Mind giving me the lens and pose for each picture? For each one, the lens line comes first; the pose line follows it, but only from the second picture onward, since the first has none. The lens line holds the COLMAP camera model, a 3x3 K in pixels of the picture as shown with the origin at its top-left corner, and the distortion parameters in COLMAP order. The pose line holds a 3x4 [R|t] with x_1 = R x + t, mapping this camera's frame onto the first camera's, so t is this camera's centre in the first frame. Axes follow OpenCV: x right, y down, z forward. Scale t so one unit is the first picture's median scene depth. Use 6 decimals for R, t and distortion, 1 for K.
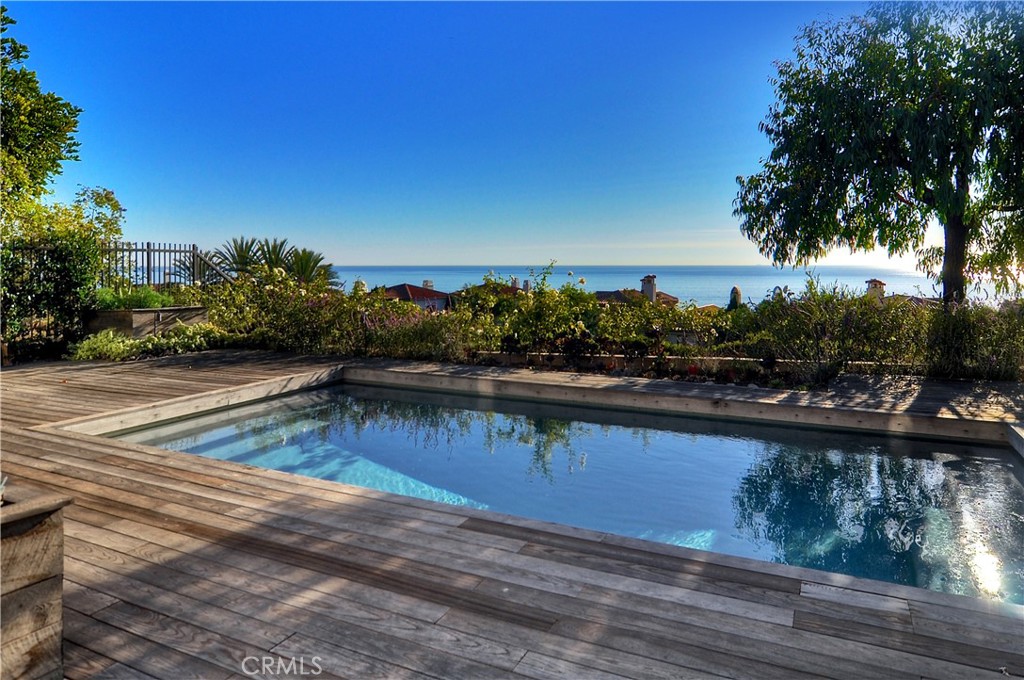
lens RADIAL K [[655.9, 0, 512.0], [0, 655.9, 340.0], [0, 0, 1]] dist [-0.000667, -0.000356]
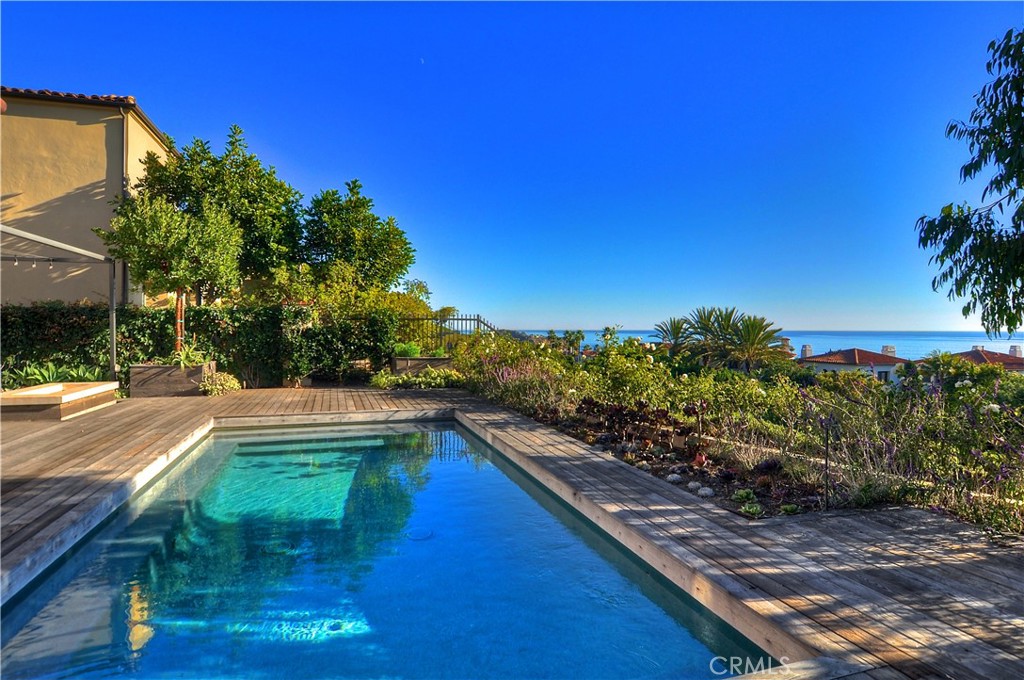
lens RADIAL K [[547.4, 0, 512.0], [0, 547.4, 340.0], [0, 0, 1]] dist [0.000236, -0.000003]
pose [[0.699866, 0.016600, -0.714081, 0.474396], [-0.084846, 0.994584, -0.060036, -0.029062], [0.709217, 0.102604, 0.697484, 0.254086]]
